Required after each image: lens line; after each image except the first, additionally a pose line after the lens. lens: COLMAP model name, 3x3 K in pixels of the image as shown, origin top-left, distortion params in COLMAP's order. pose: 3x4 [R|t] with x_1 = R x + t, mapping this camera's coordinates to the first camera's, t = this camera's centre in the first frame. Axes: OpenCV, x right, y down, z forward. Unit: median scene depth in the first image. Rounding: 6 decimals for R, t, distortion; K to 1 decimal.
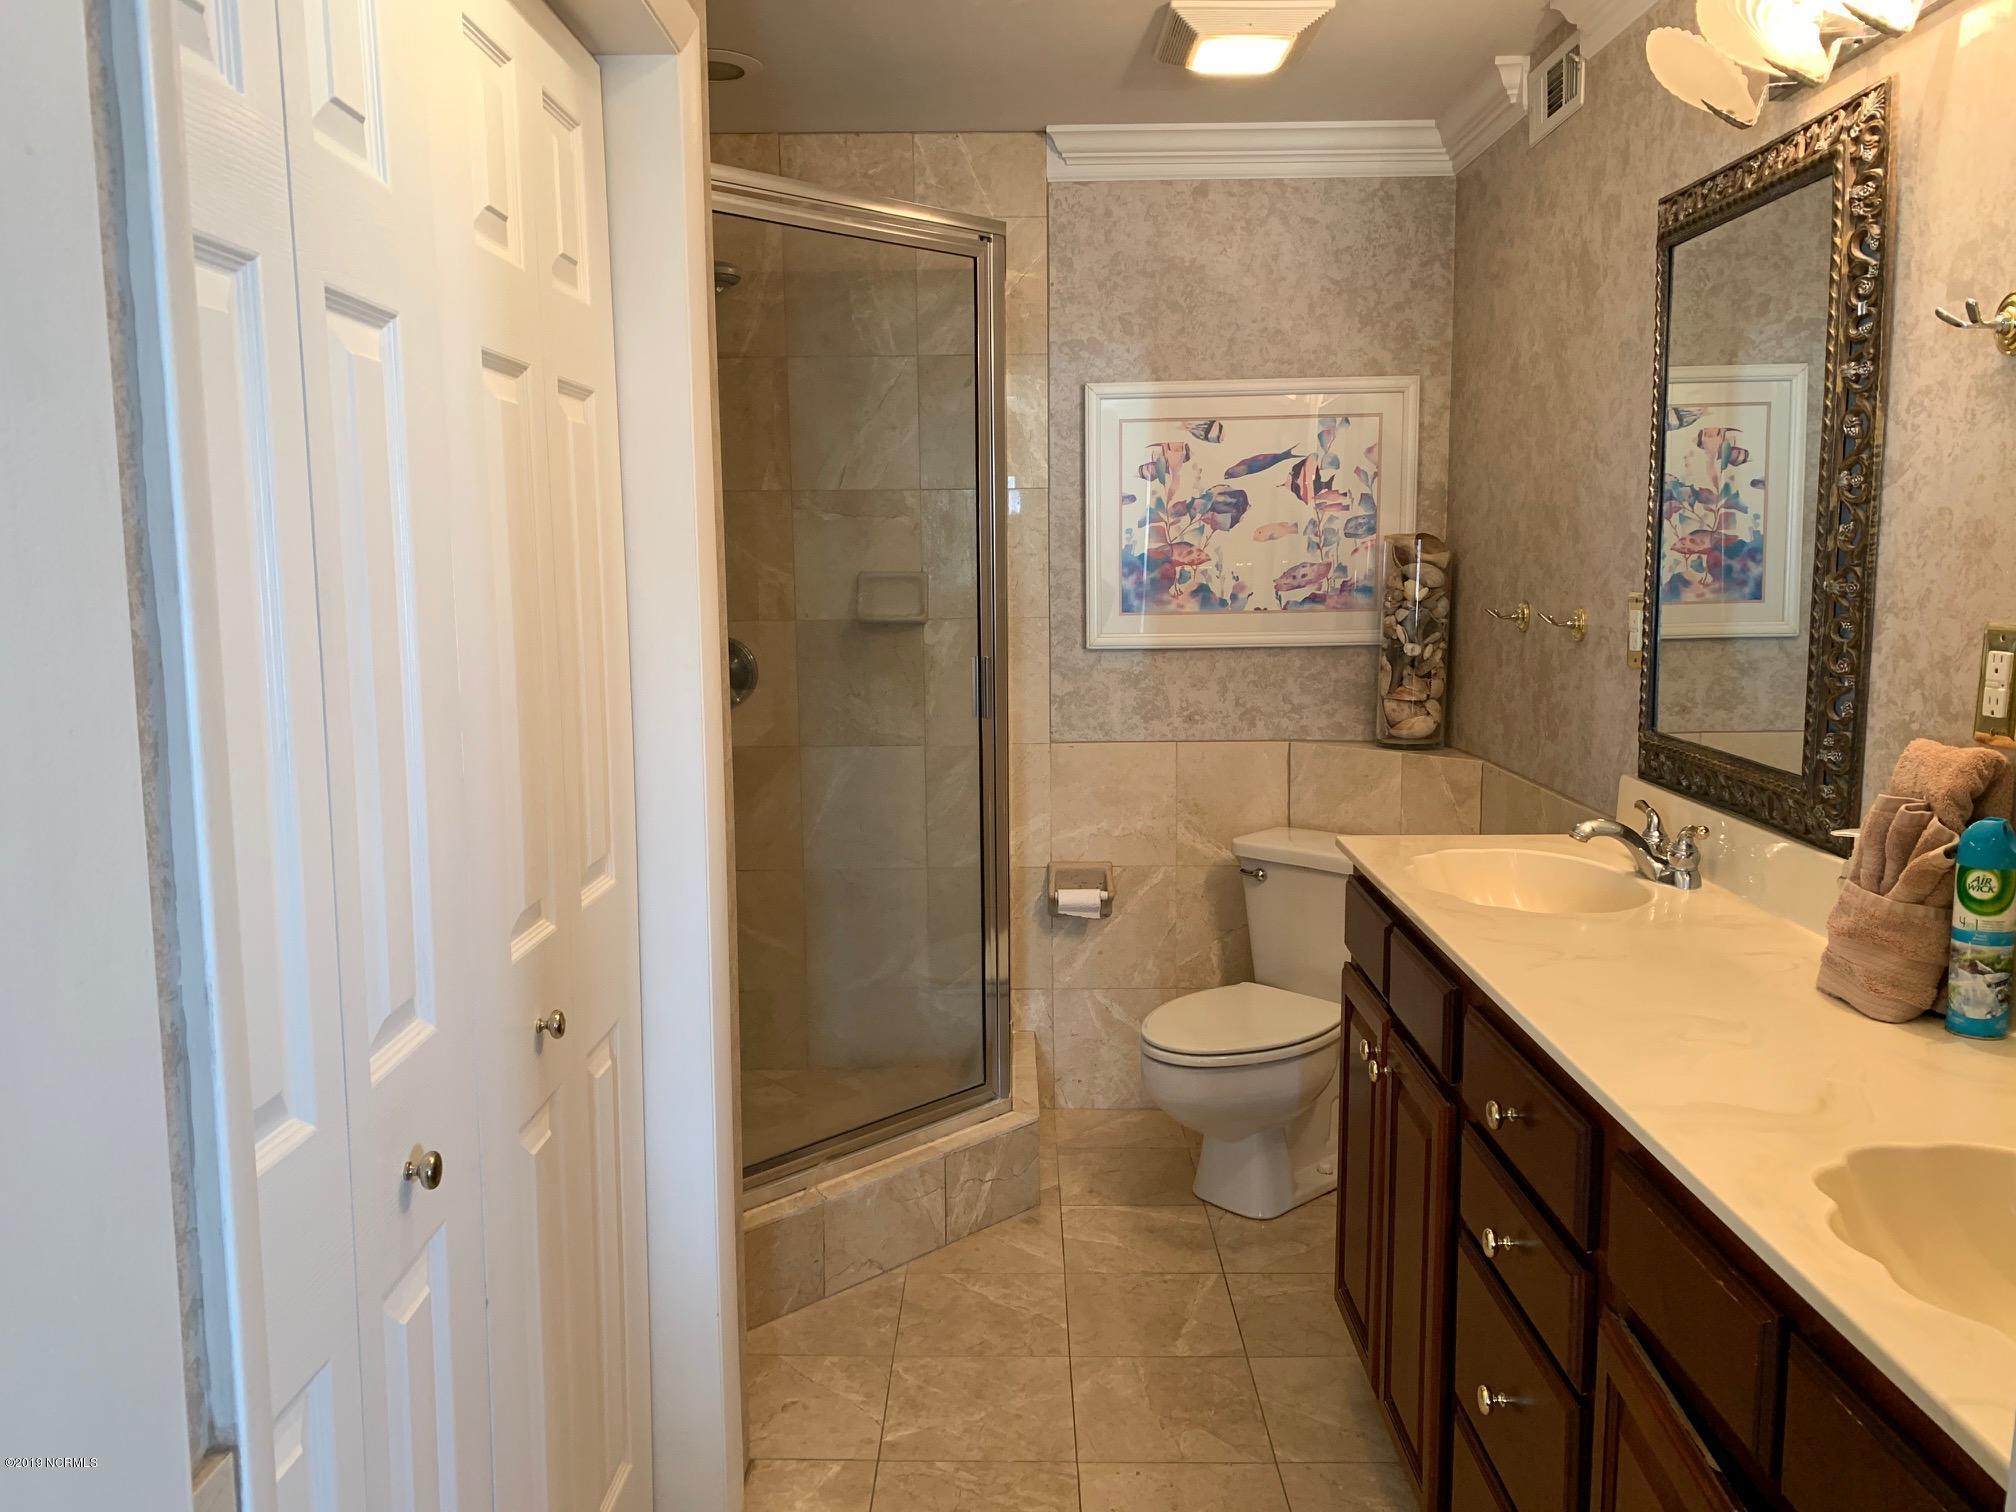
lens RADIAL K [[1543.1, 0, 1002.5], [0, 1543.1, 759.4], [0, 0, 1]] dist [0.040386, -0.047799]
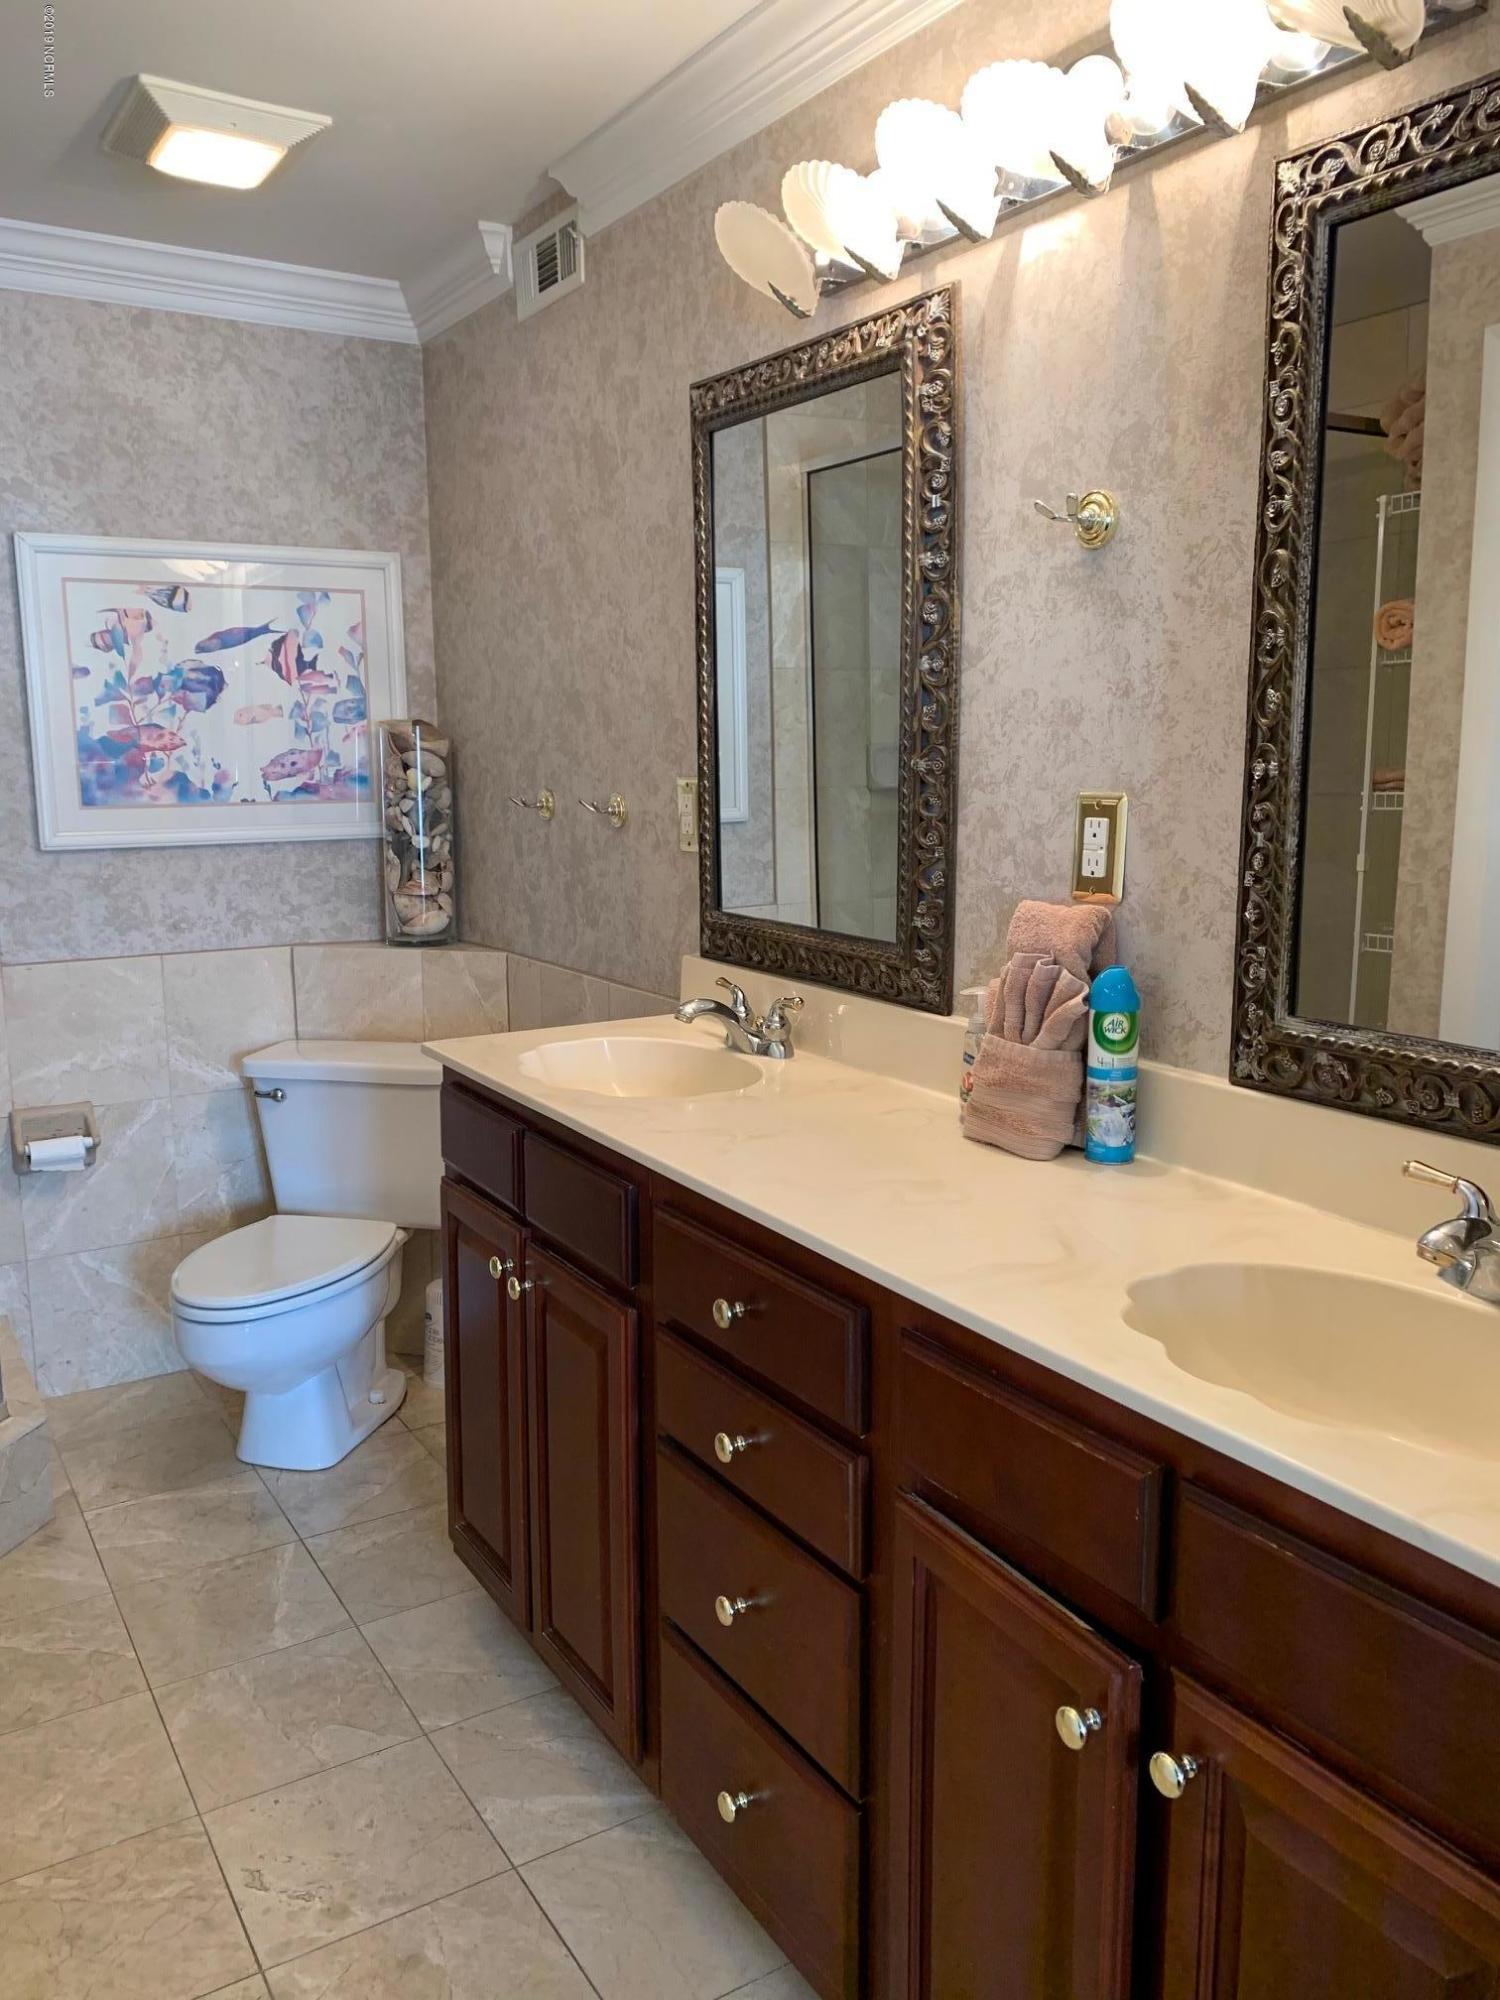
lens RADIAL K [[1530.9, 0, 736.6], [0, 1530.9, 988.0], [0, 0, 1]] dist [0.040386, -0.047799]
pose [[0.845528, -0.078754, 0.528091, -0.083138], [0.069166, 0.996884, 0.037923, -0.003483], [-0.529432, 0.004461, 0.848340, 0.100684]]
